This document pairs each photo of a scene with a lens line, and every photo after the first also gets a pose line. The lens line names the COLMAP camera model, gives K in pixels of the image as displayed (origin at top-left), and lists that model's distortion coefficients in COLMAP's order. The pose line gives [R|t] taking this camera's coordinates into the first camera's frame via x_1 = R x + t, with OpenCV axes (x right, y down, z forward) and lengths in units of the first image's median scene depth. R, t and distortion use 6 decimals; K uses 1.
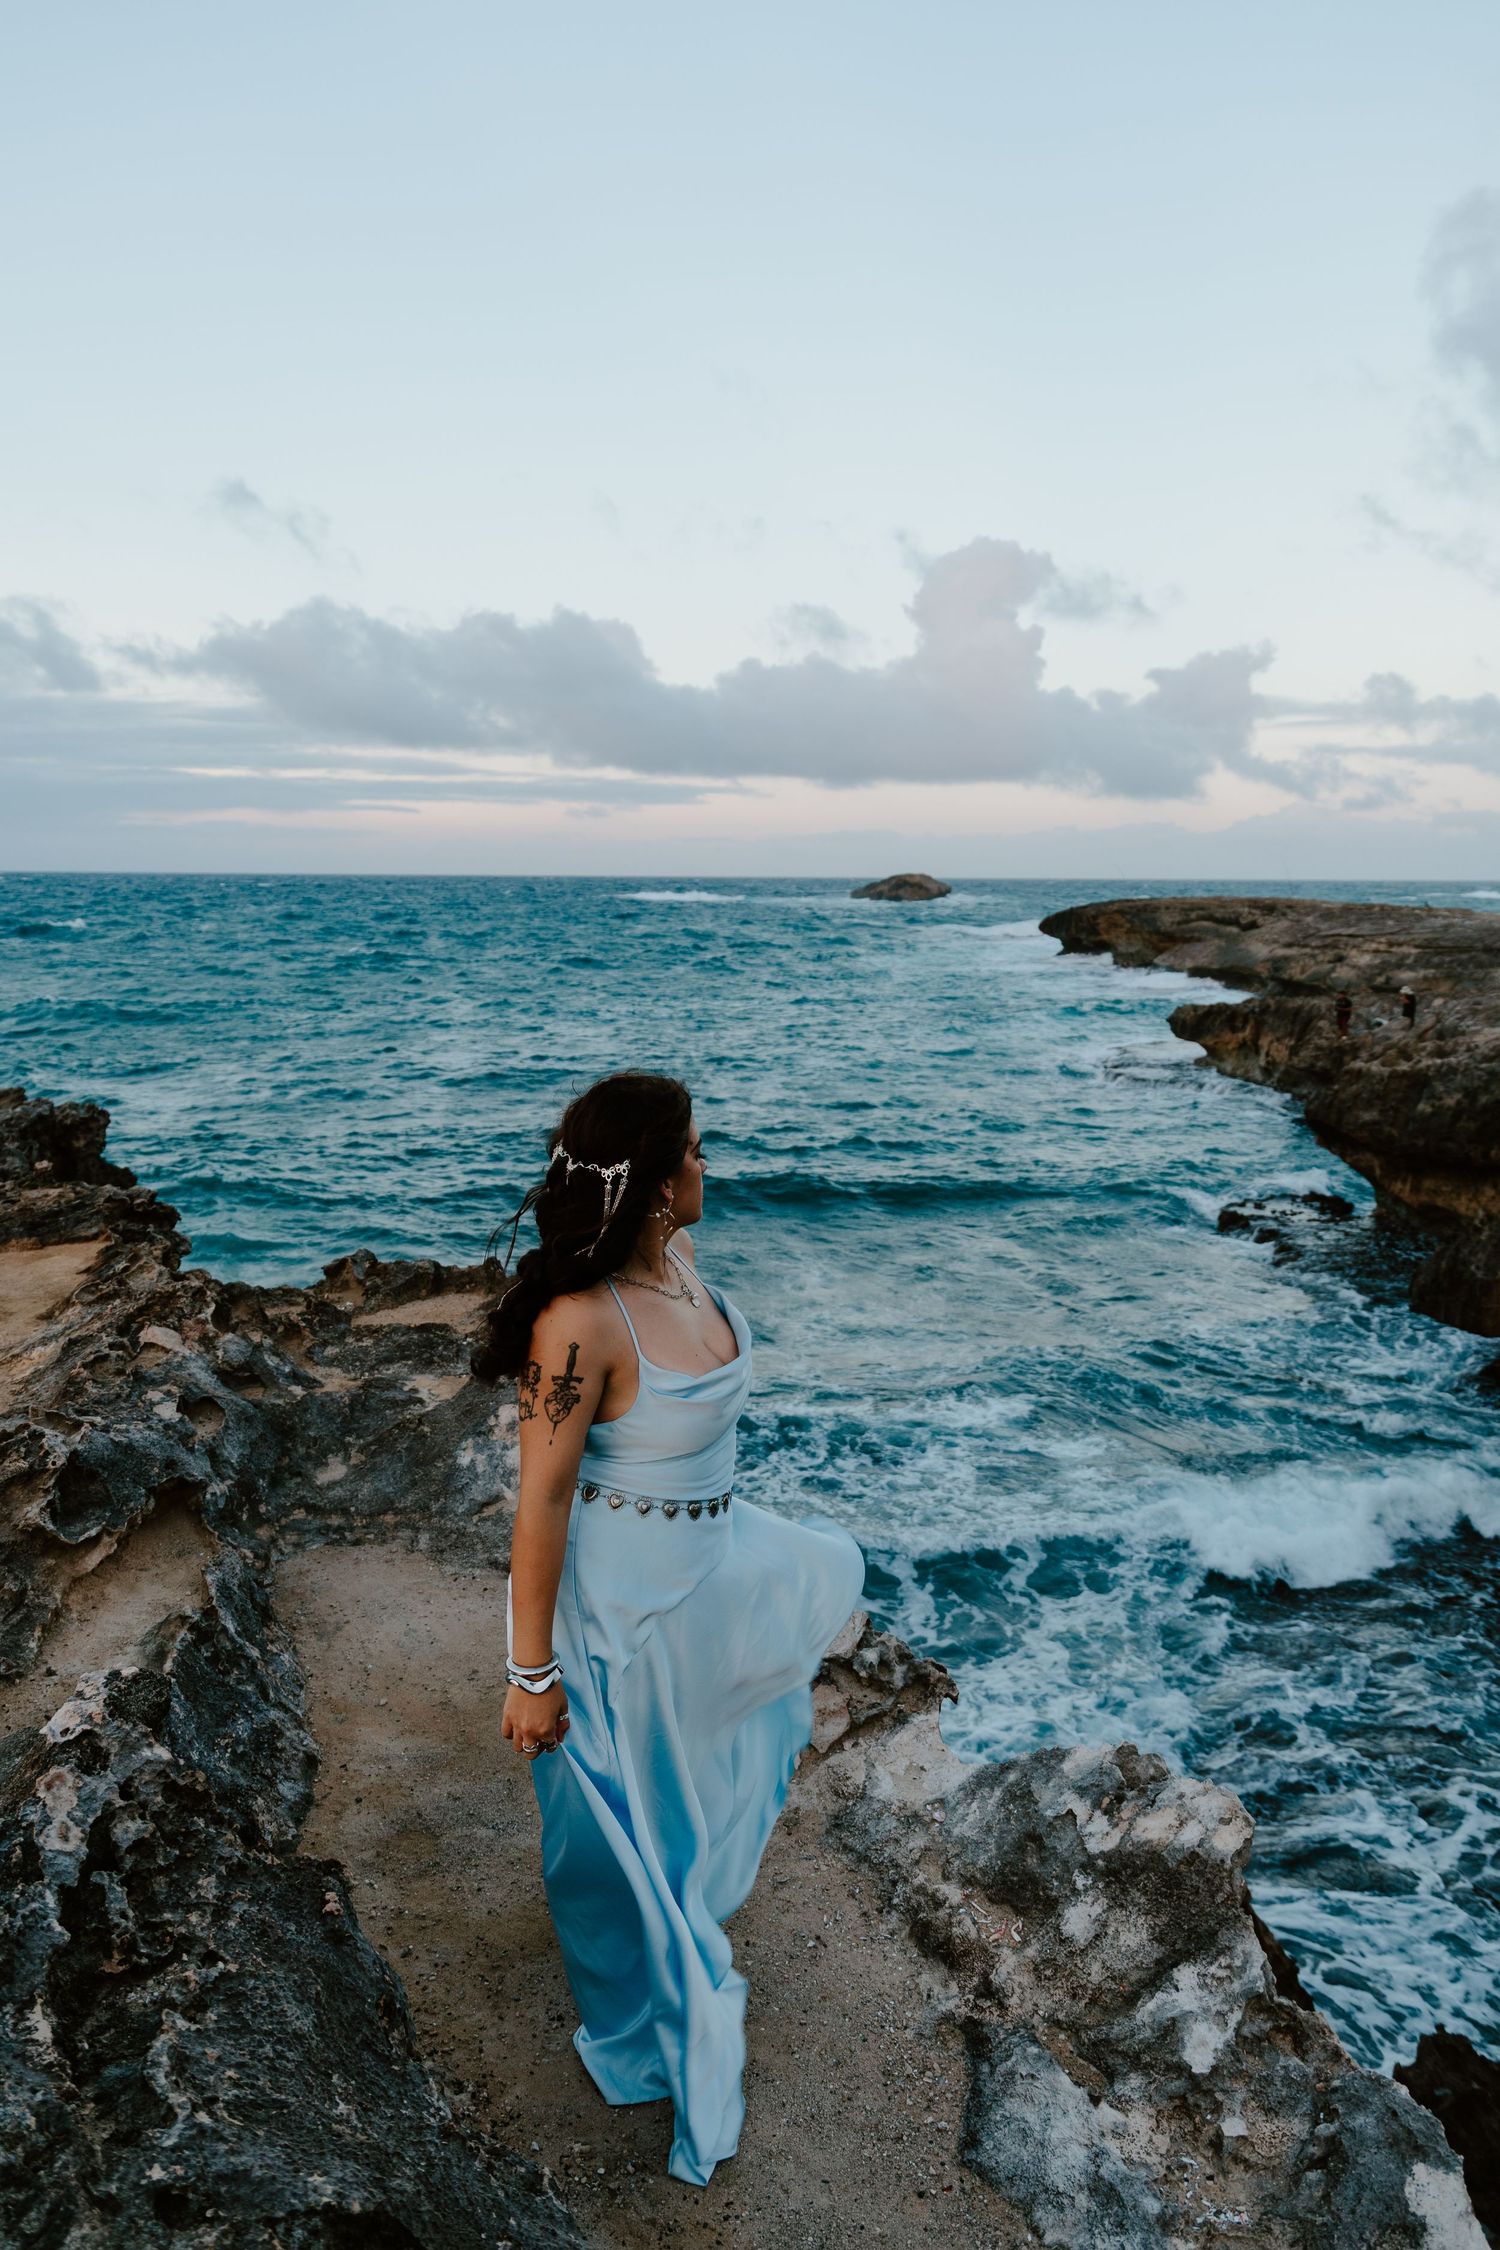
lens RADIAL K [[1624.2, 0, 750.0], [0, 1624.2, 1125.0], [0, 0, 1]] dist [-0.005971, 0.010643]
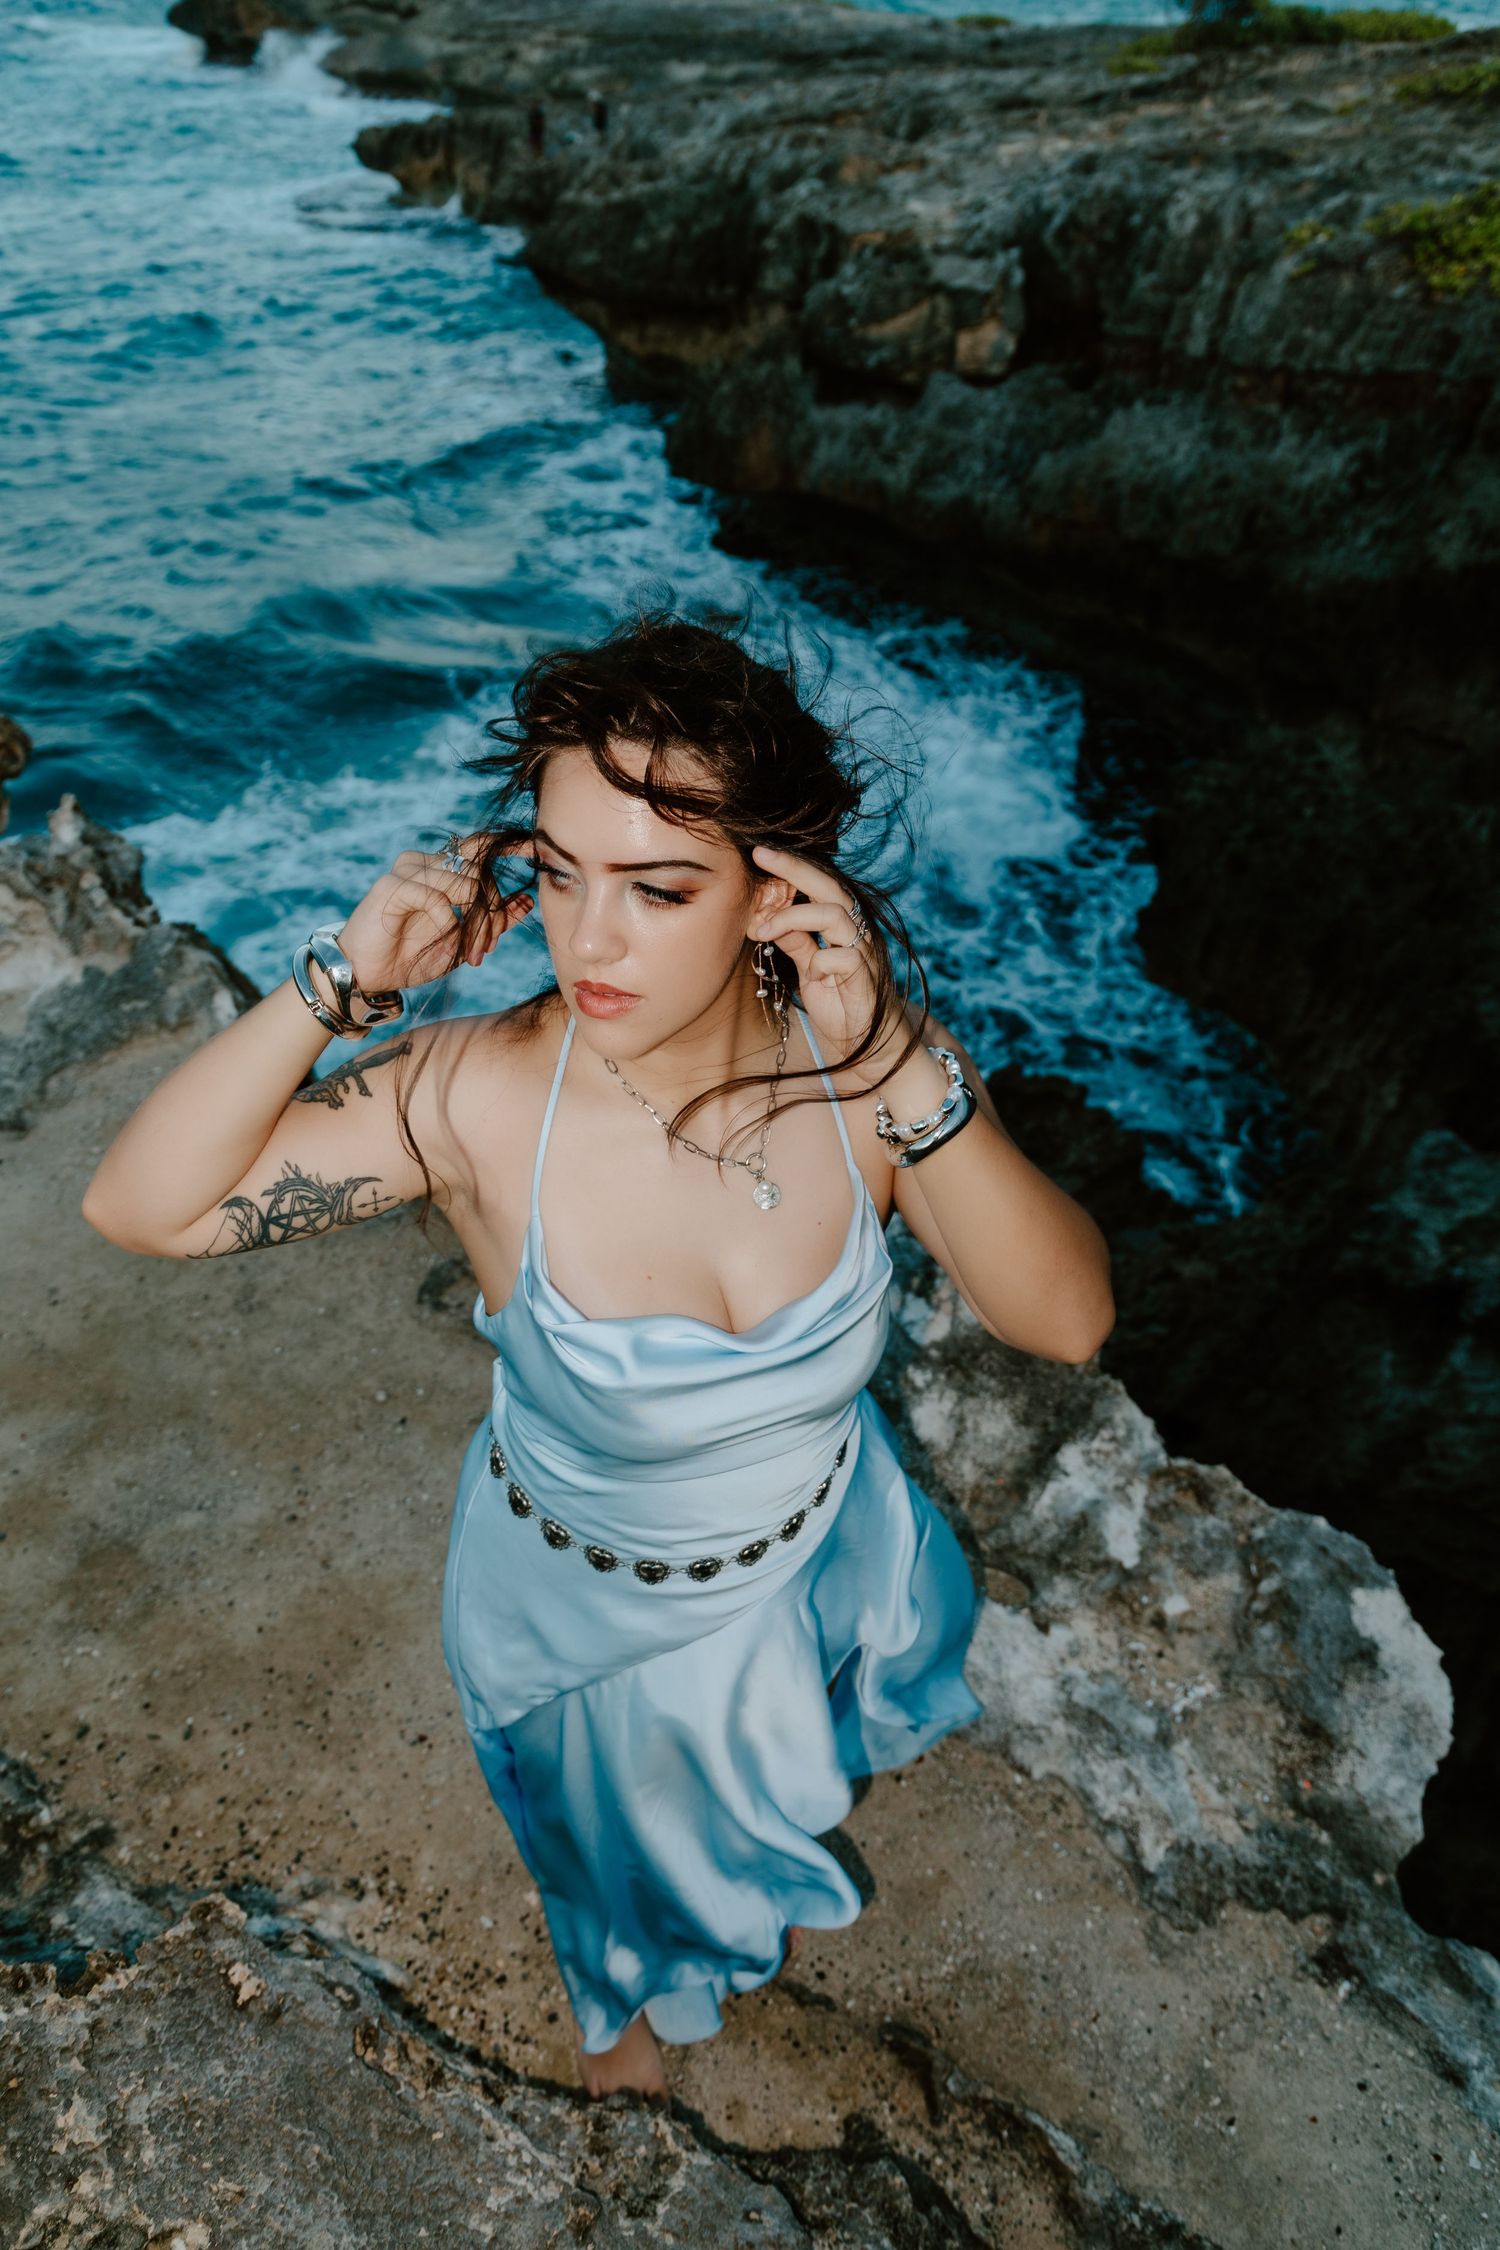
lens RADIAL K [[1453.1, 0, 700.5], [0, 1453.1, 1125.3], [0, 0, 1]] dist [0.004512, -0.004223]
pose [[0.888985, -0.291253, 0.353379, -0.172431], [0.071609, 0.850599, 0.520915, -0.105932], [-0.452302, -0.437781, 0.777027, 0.519660]]
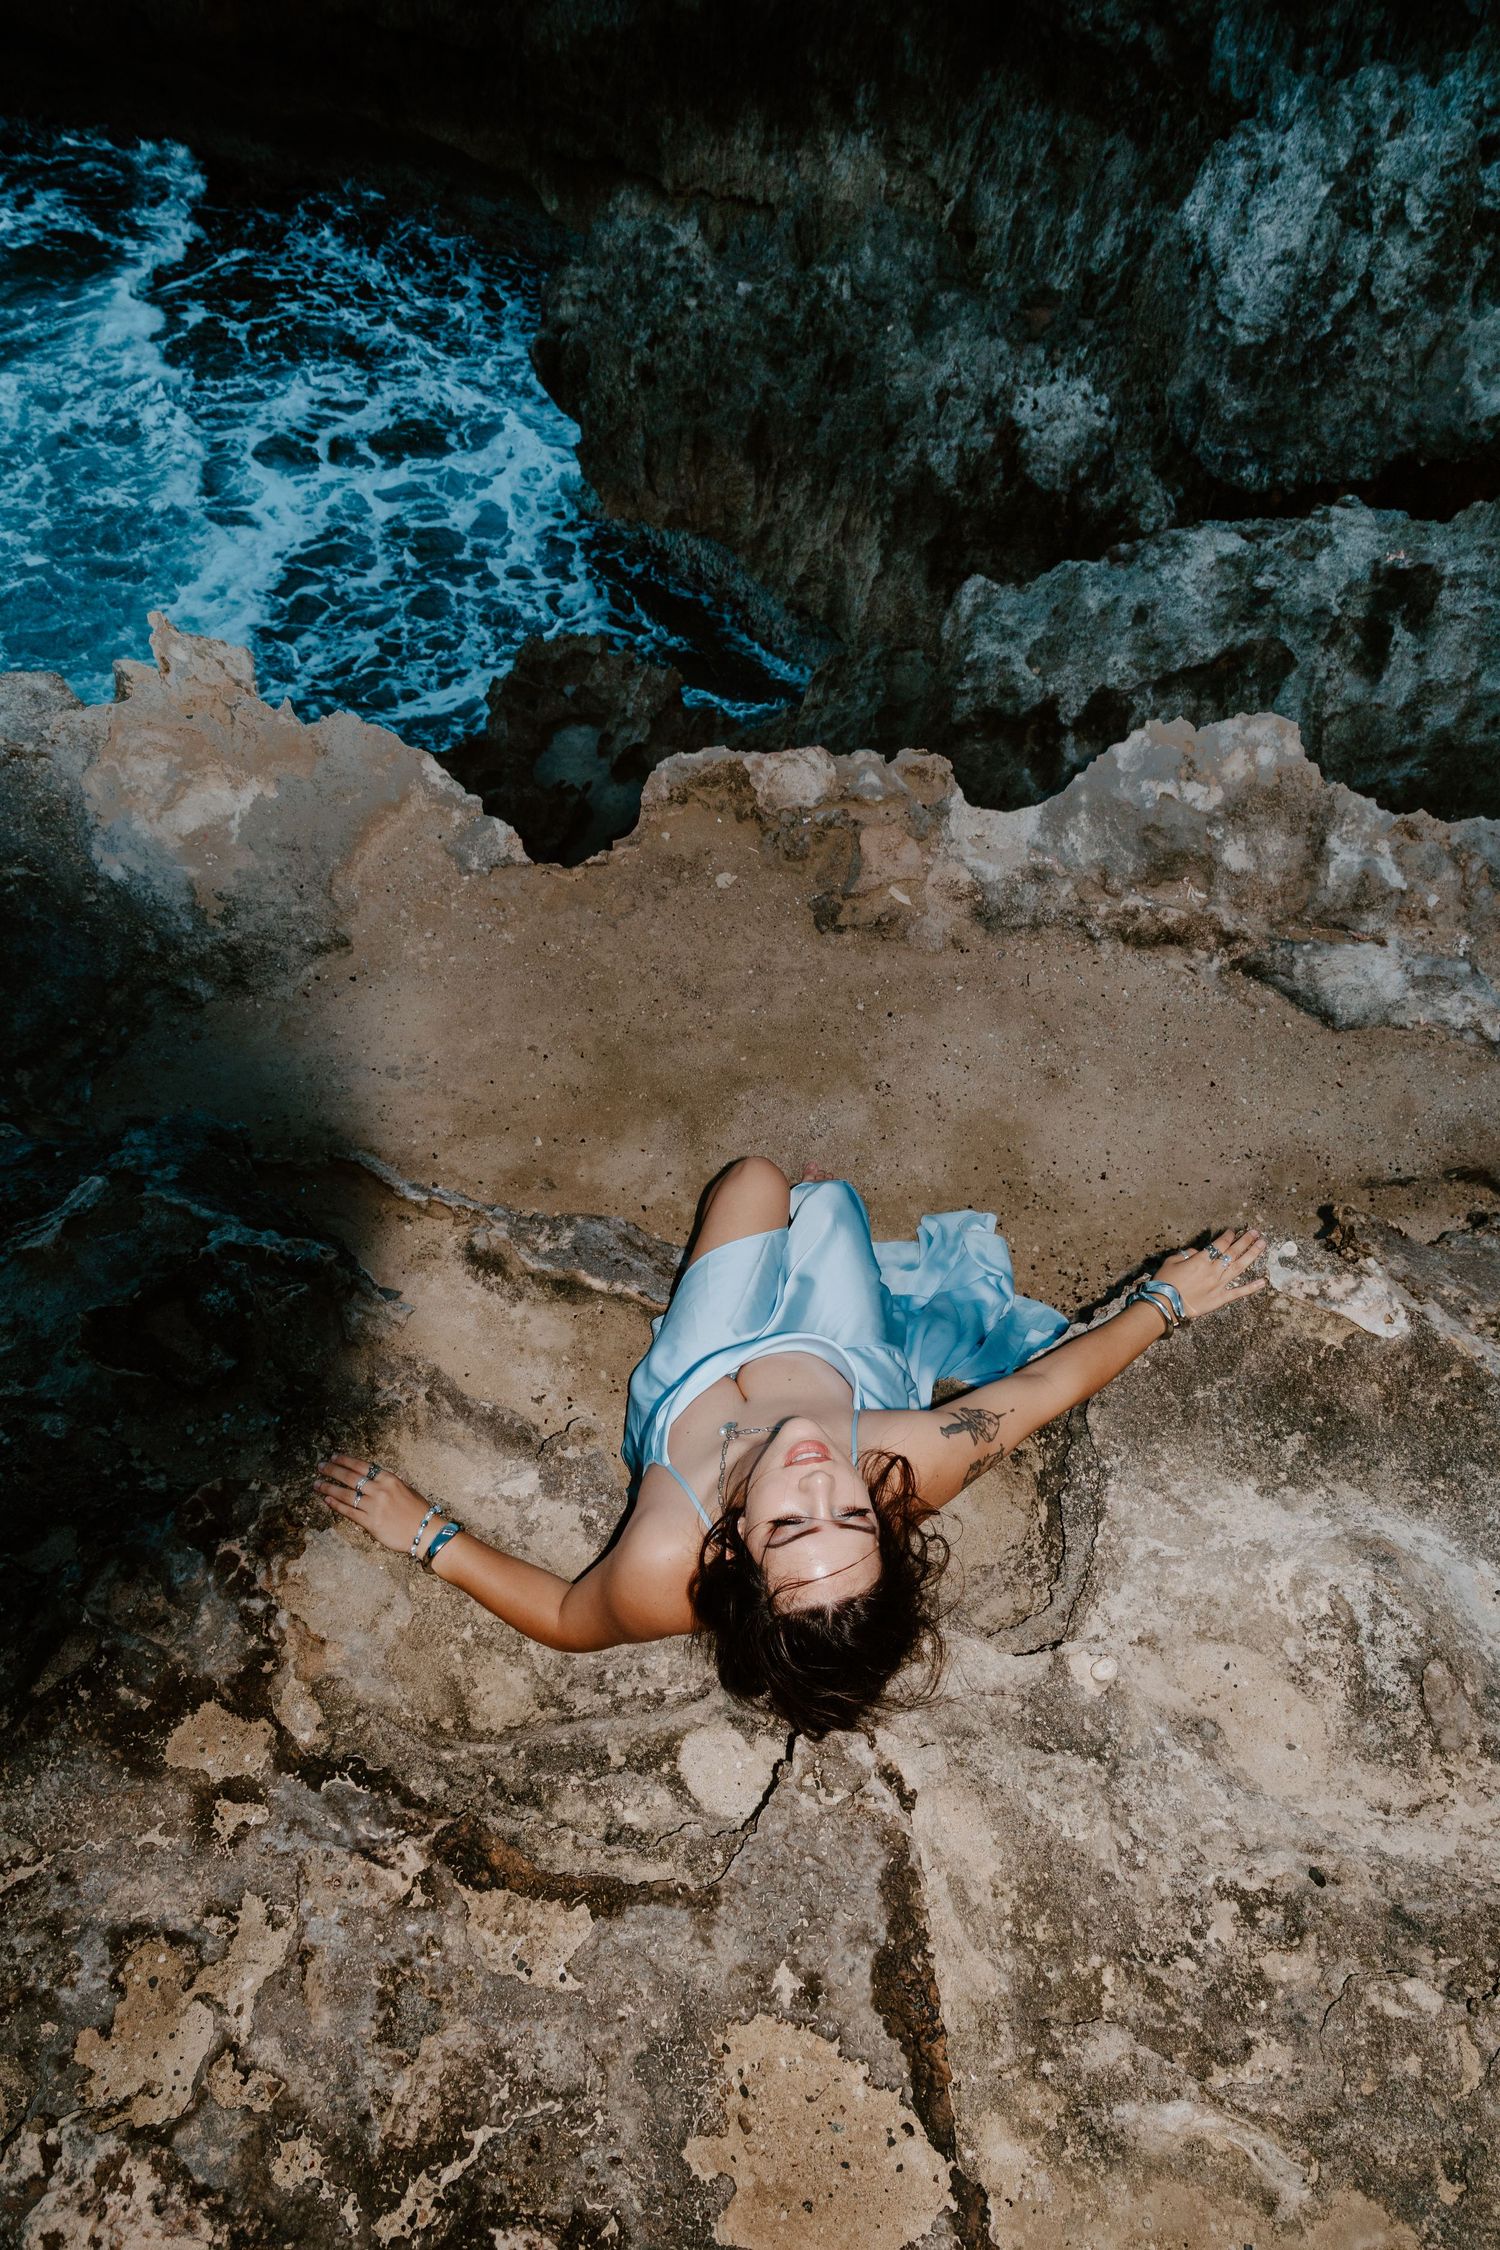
lens RADIAL K [[1453.1, 0, 700.5], [0, 1453.1, 1125.3], [0, 0, 1]] dist [0.004512, -0.004223]
pose [[0.499893, -0.693192, 0.519223, -0.858493], [0.084248, 0.635581, 0.767424, -0.354805], [-0.861980, -0.339886, 0.376122, 0.917021]]
